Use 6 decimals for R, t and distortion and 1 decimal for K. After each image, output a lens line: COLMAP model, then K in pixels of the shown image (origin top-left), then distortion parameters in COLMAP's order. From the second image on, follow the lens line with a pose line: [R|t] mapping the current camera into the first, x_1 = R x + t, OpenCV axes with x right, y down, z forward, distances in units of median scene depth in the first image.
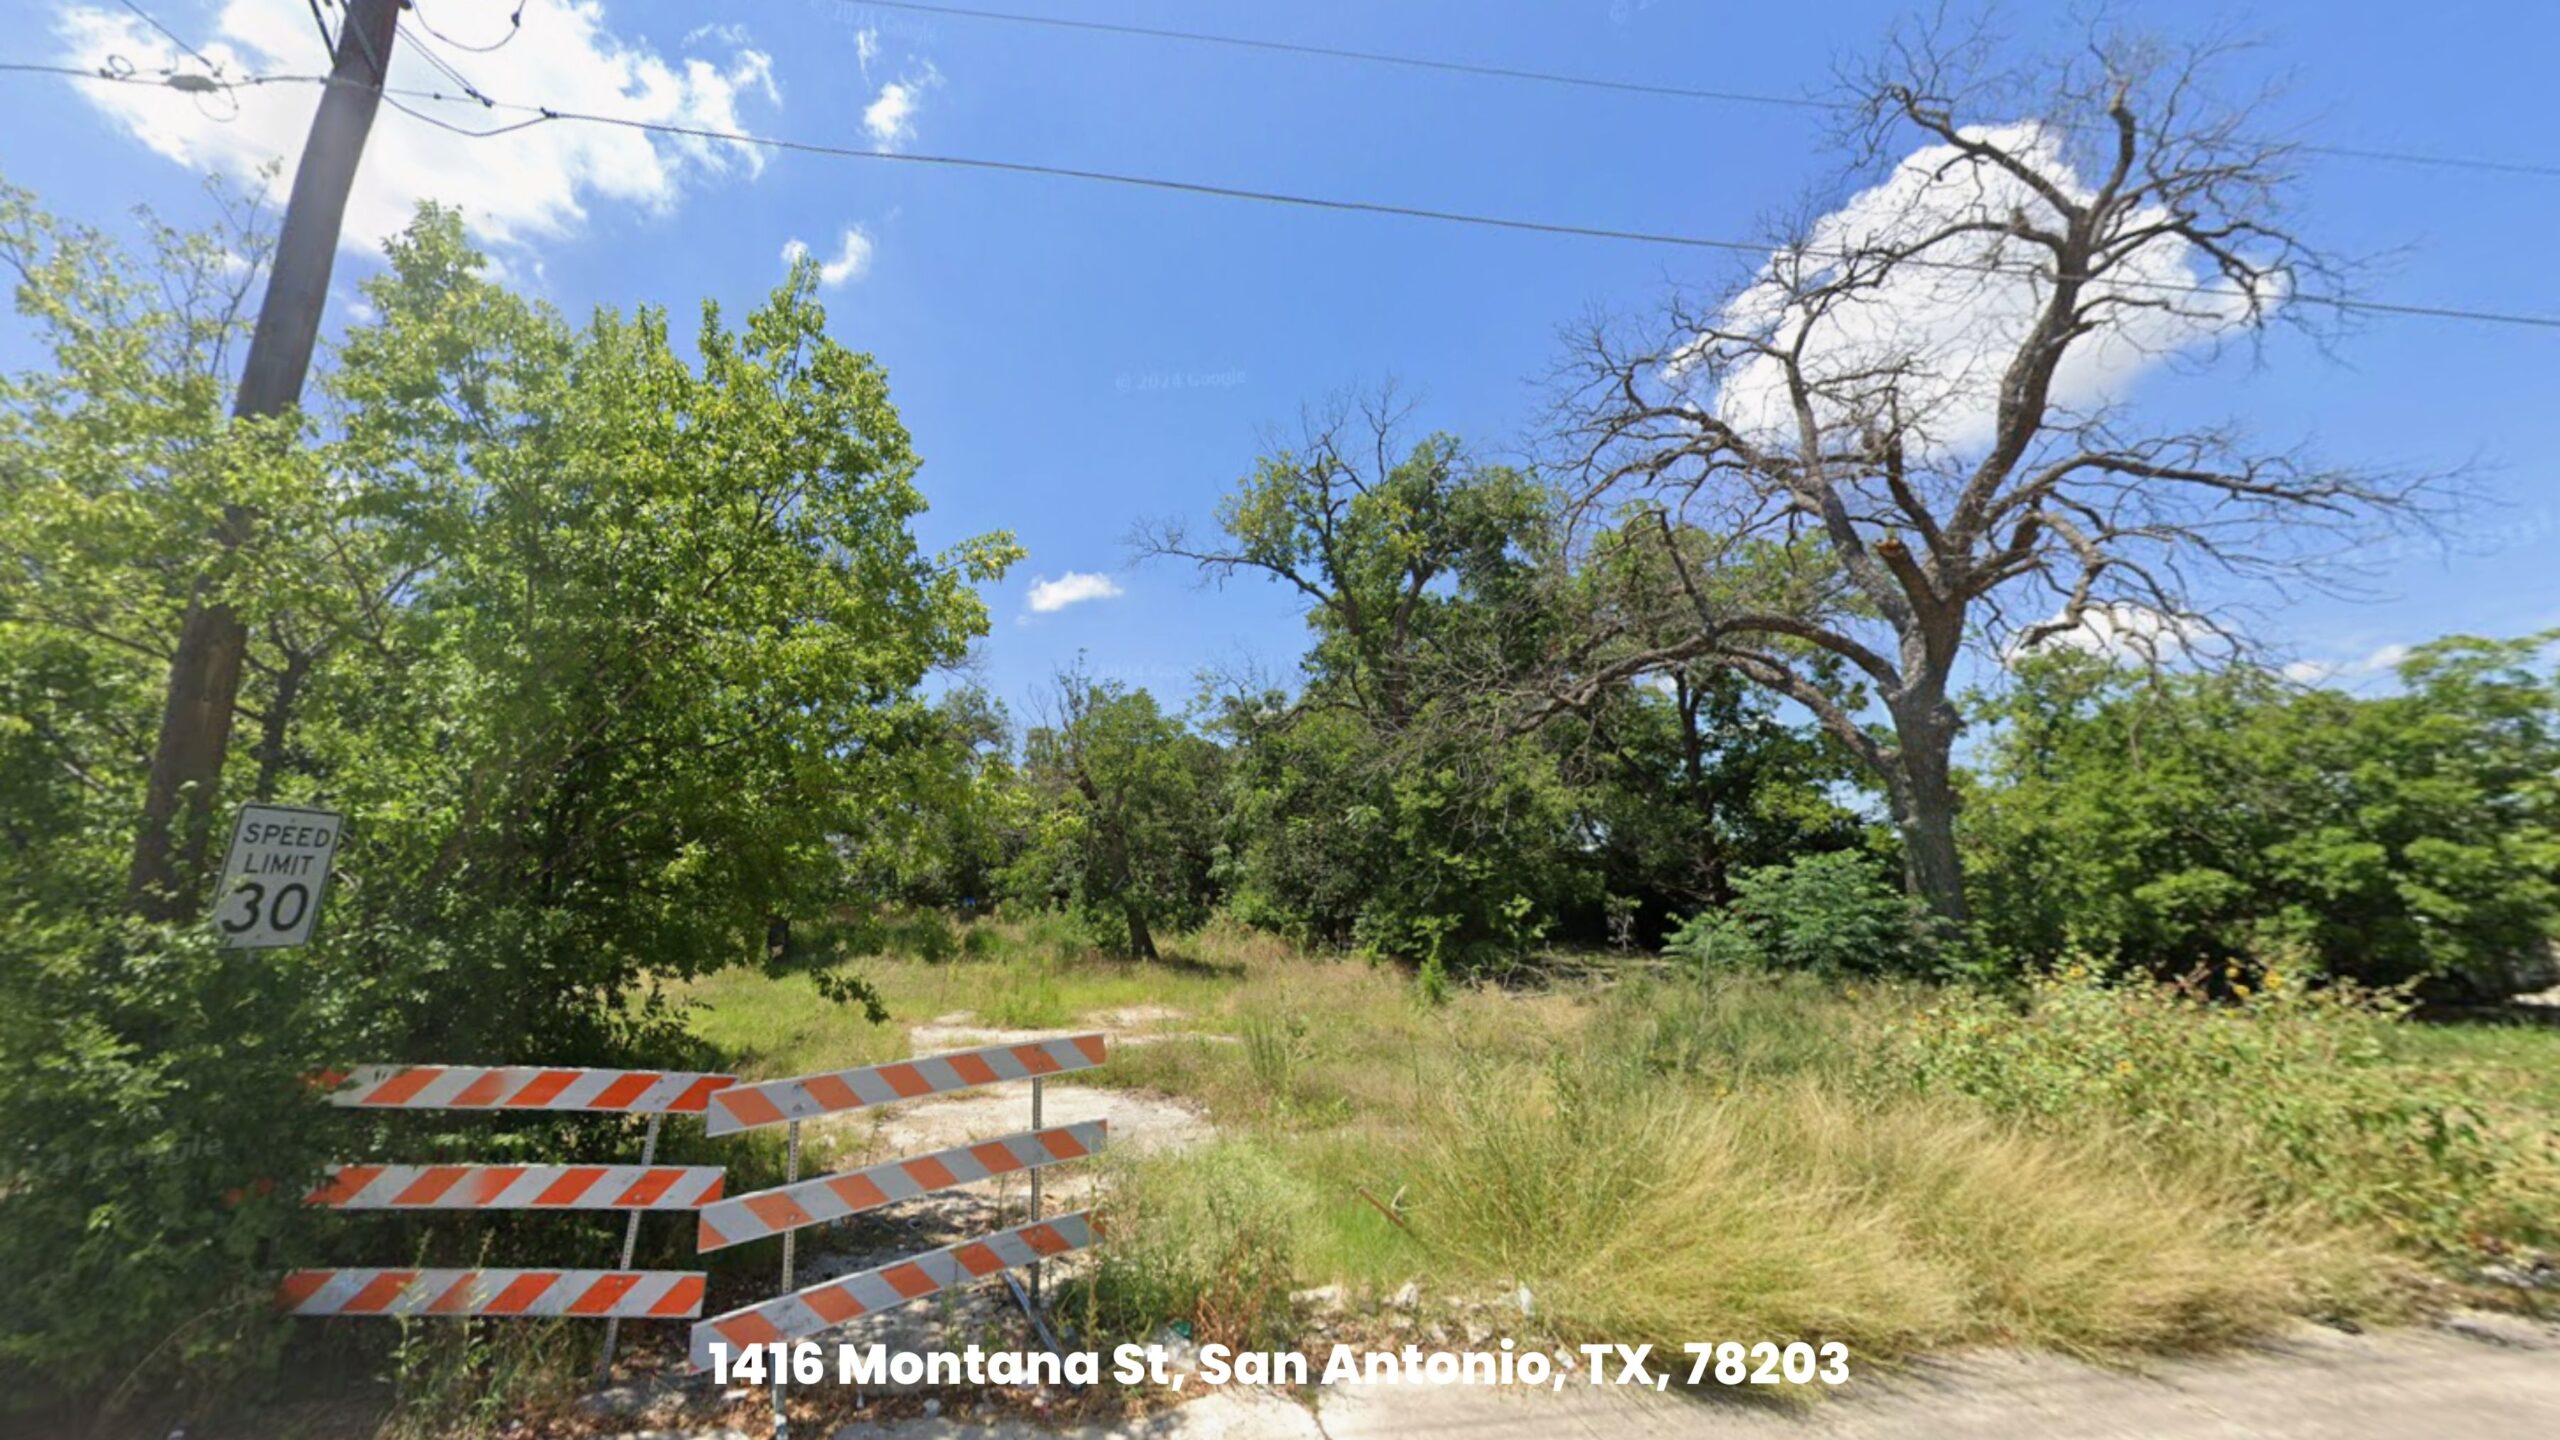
lens RADIAL K [[2202.8, 0, 1279.9], [0, 2202.8, 815.5], [0, 0, 1]] dist [-0.009099, -0.004474]
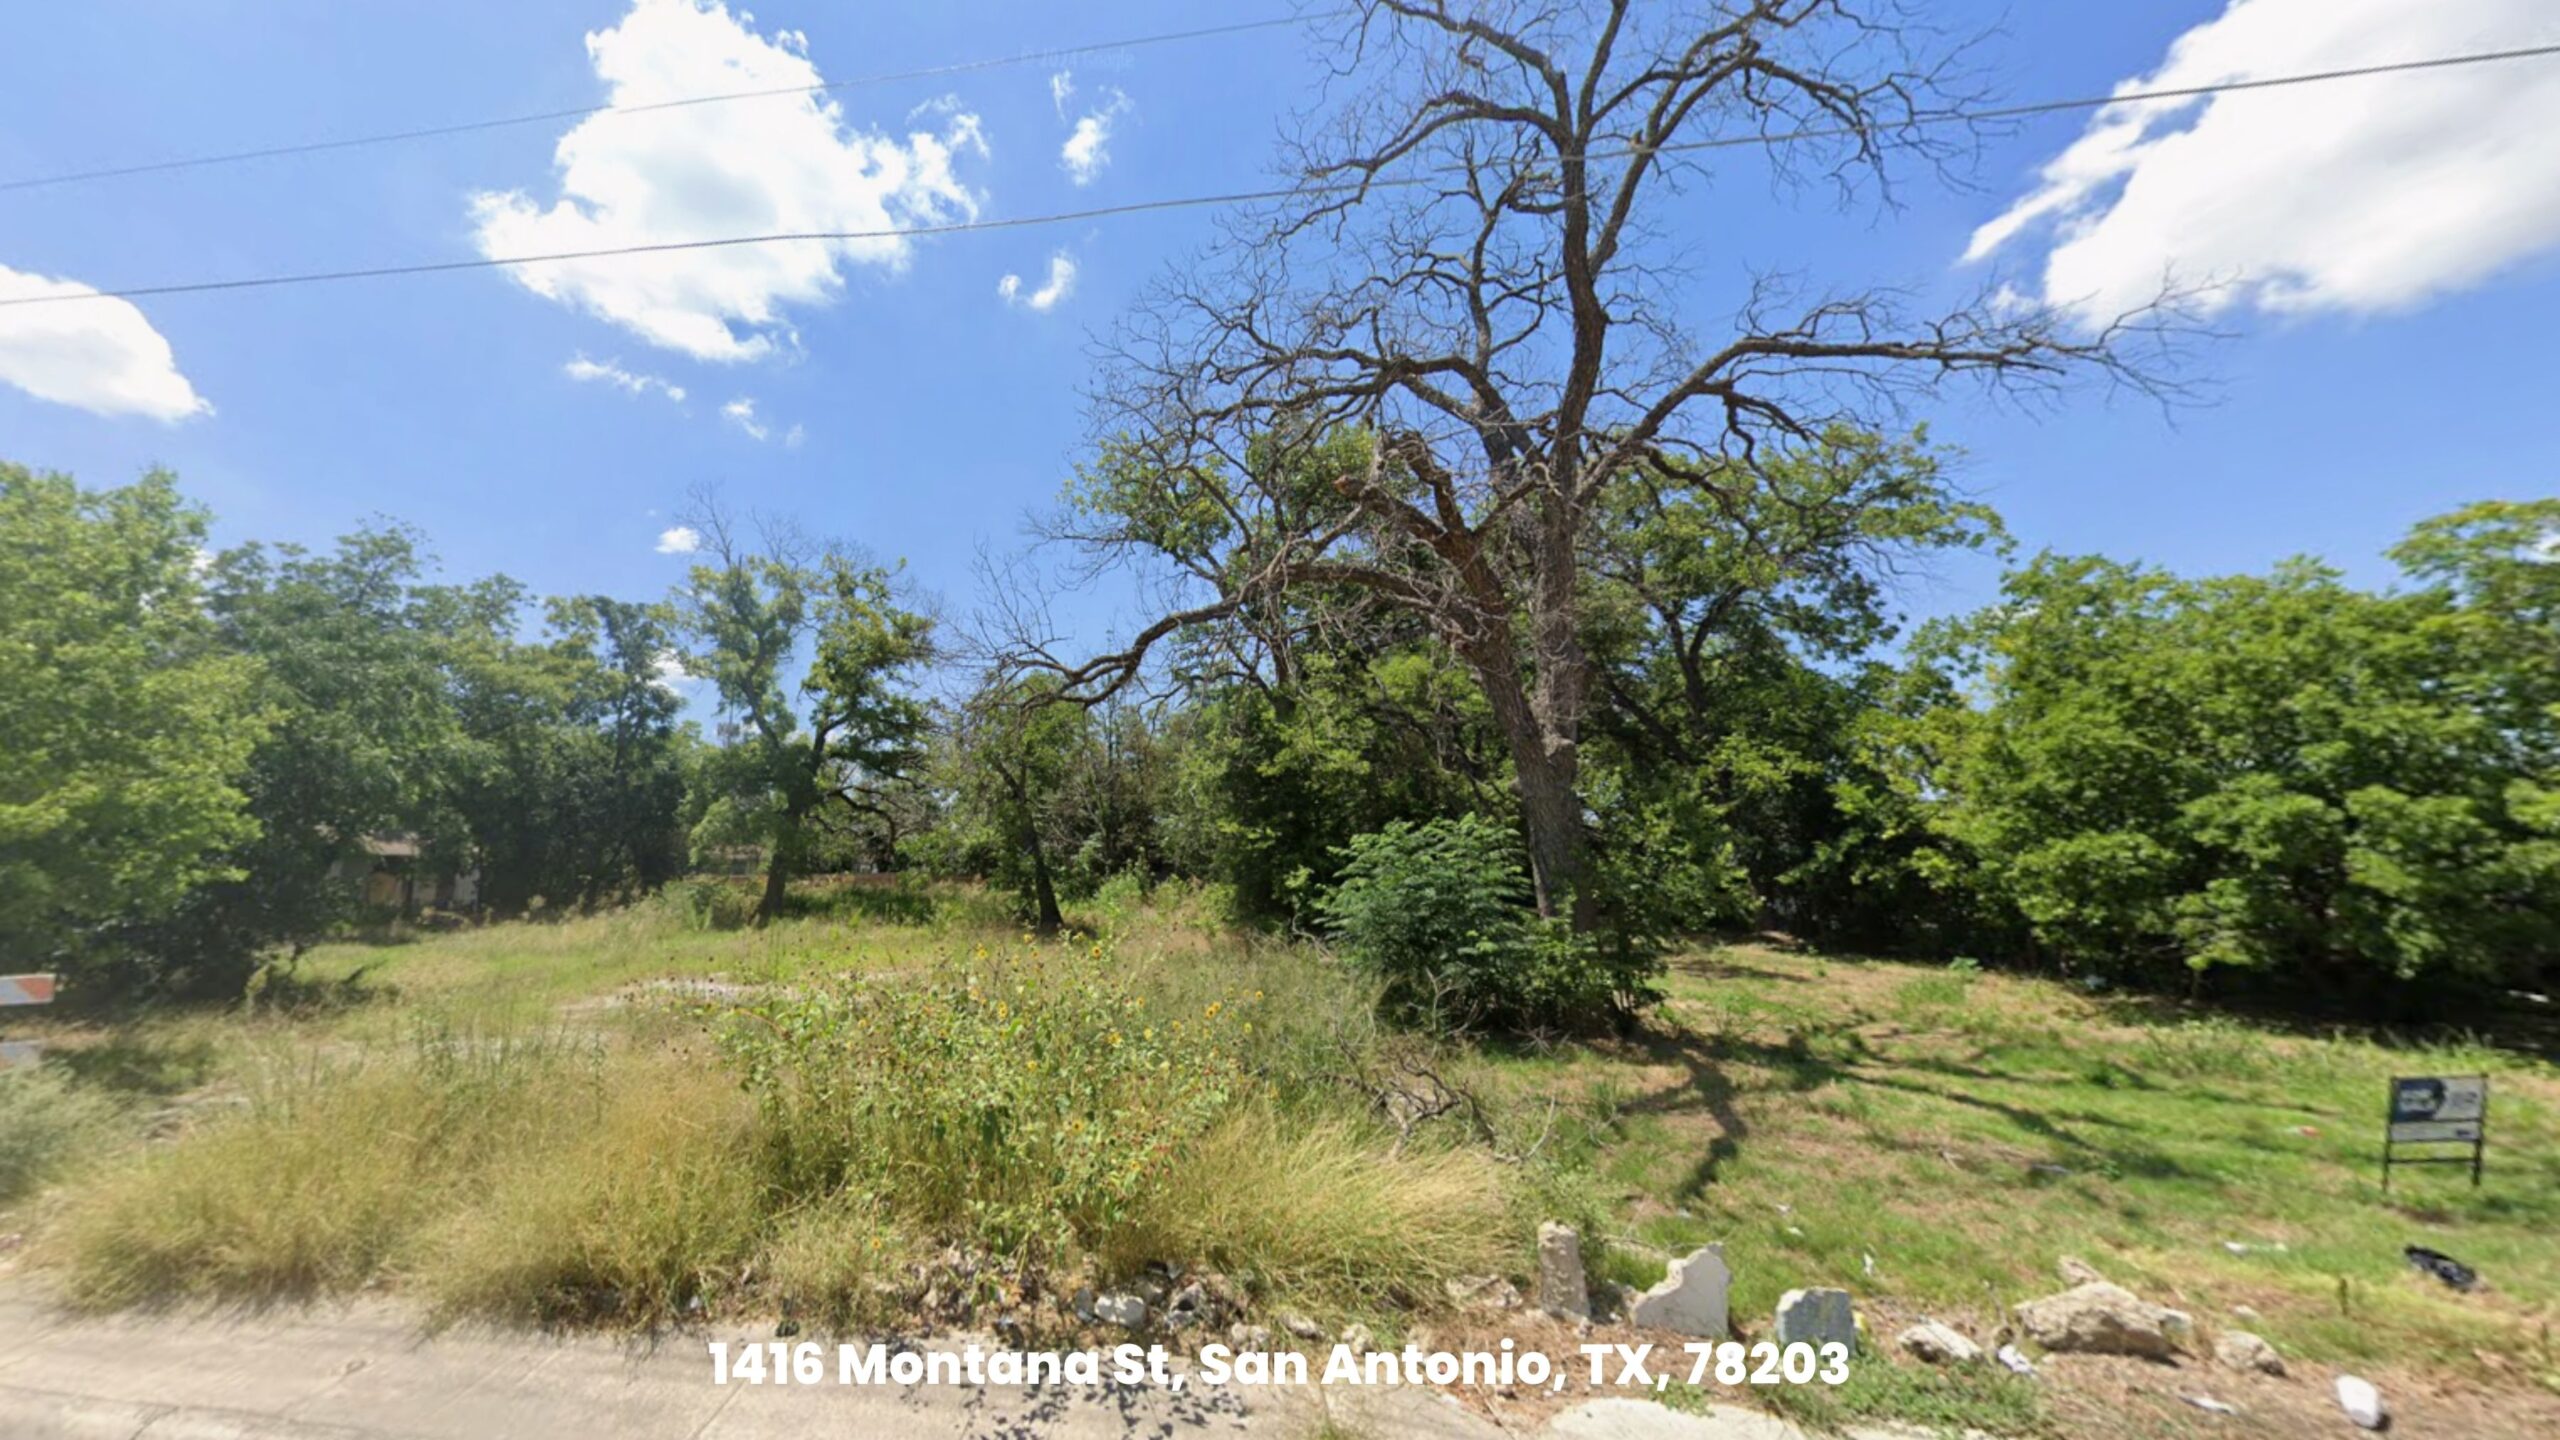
lens RADIAL K [[2294.0, 0, 1333.7], [0, 2294.0, 701.4], [0, 0, 1]] dist [0.001062, -0.003172]
pose [[0.817354, -0.040543, -0.574708, 0.592418], [0.021749, 0.998981, -0.039542, 0.004186], [0.575726, 0.019820, 0.817403, 0.155261]]
